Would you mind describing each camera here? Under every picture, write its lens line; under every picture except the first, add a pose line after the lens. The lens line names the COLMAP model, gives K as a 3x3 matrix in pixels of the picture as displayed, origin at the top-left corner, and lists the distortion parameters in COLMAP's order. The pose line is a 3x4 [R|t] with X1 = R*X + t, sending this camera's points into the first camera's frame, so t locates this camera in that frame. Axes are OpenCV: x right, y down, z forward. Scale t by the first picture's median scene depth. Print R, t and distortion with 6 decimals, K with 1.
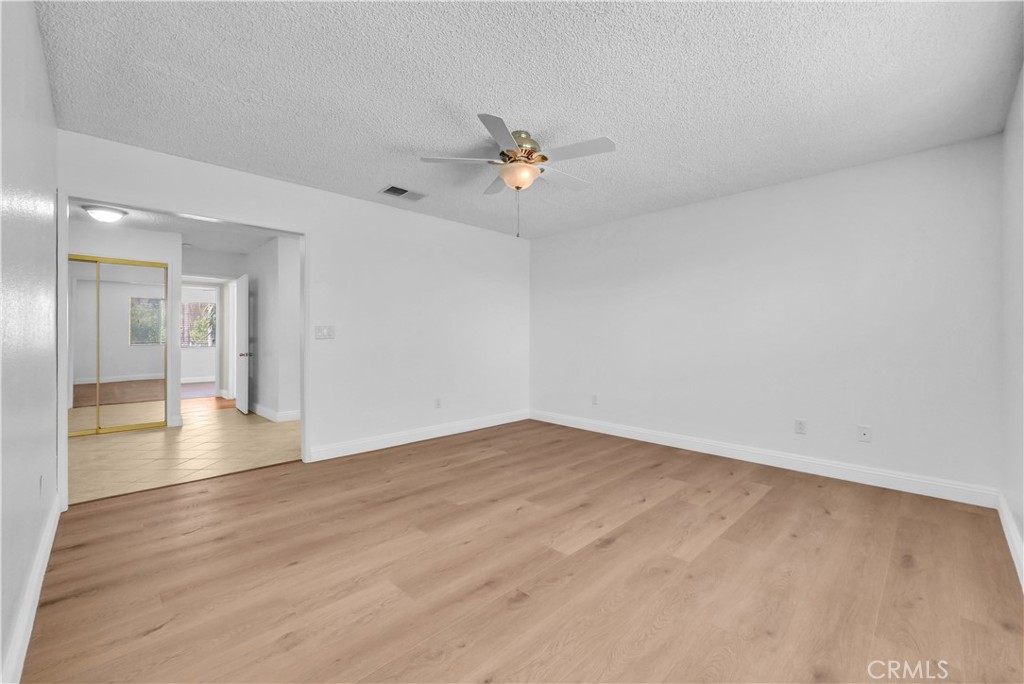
lens RADIAL K [[420.6, 0, 512.7], [0, 420.6, 340.2], [0, 0, 1]] dist [0.008338, -0.001281]
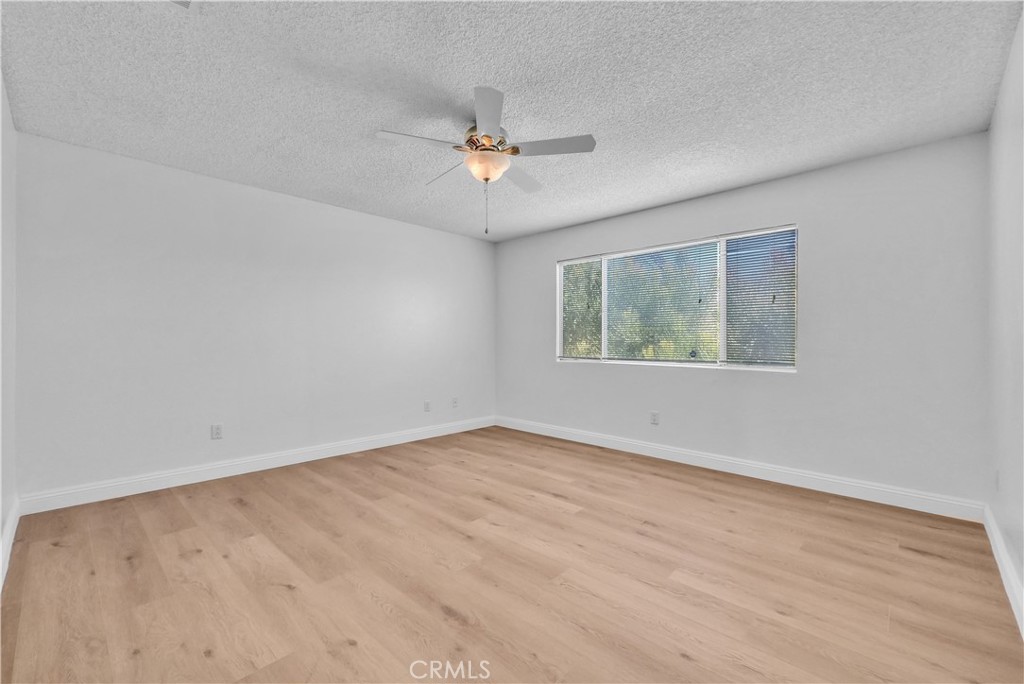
lens RADIAL K [[420.6, 0, 512.8], [0, 420.6, 342.1], [0, 0, 1]] dist [0.008338, -0.001281]
pose [[-0.022549, 0.003834, 0.999738, -0.816332], [0.002342, 0.999990, -0.003782, -0.000270], [-0.999743, 0.002256, -0.022558, 0.867906]]
